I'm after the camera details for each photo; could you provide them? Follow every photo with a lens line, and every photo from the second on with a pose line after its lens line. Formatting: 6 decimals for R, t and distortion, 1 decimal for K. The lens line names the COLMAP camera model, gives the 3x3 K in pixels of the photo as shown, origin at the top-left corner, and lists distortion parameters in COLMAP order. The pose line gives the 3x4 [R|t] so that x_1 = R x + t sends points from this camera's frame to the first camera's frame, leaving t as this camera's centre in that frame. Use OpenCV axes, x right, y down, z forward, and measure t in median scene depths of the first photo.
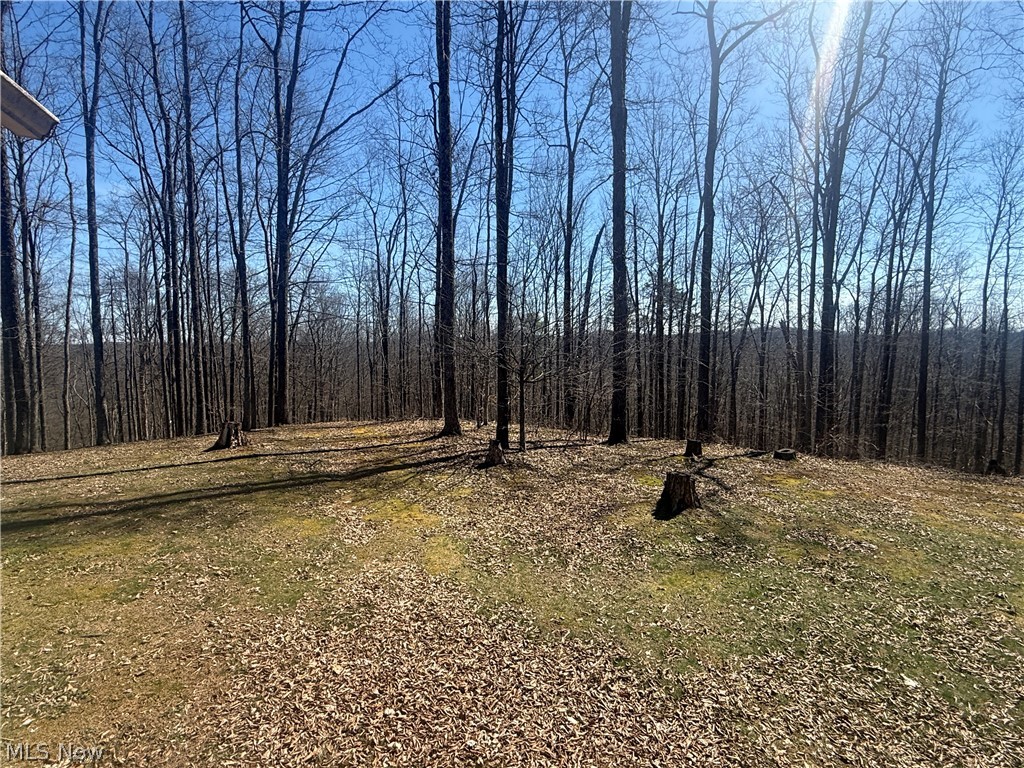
lens RADIAL K [[531.4, 0, 517.4], [0, 531.4, 377.8], [0, 0, 1]] dist [-0.003962, 0.000269]
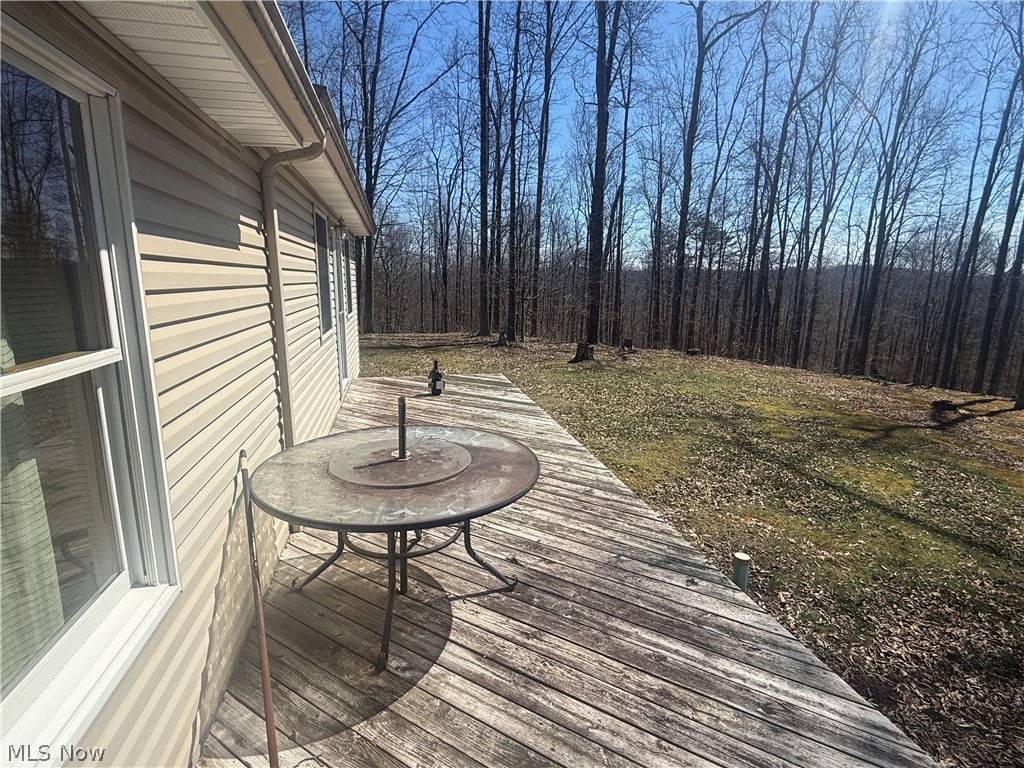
lens RADIAL K [[531.4, 0, 514.2], [0, 531.4, 383.8], [0, 0, 1]] dist [-0.003962, 0.000269]
pose [[0.992770, 0.043424, -0.111906, 0.050434], [-0.027931, 0.990250, 0.136470, 0.011556], [0.116741, -0.132357, 0.984303, -0.189299]]
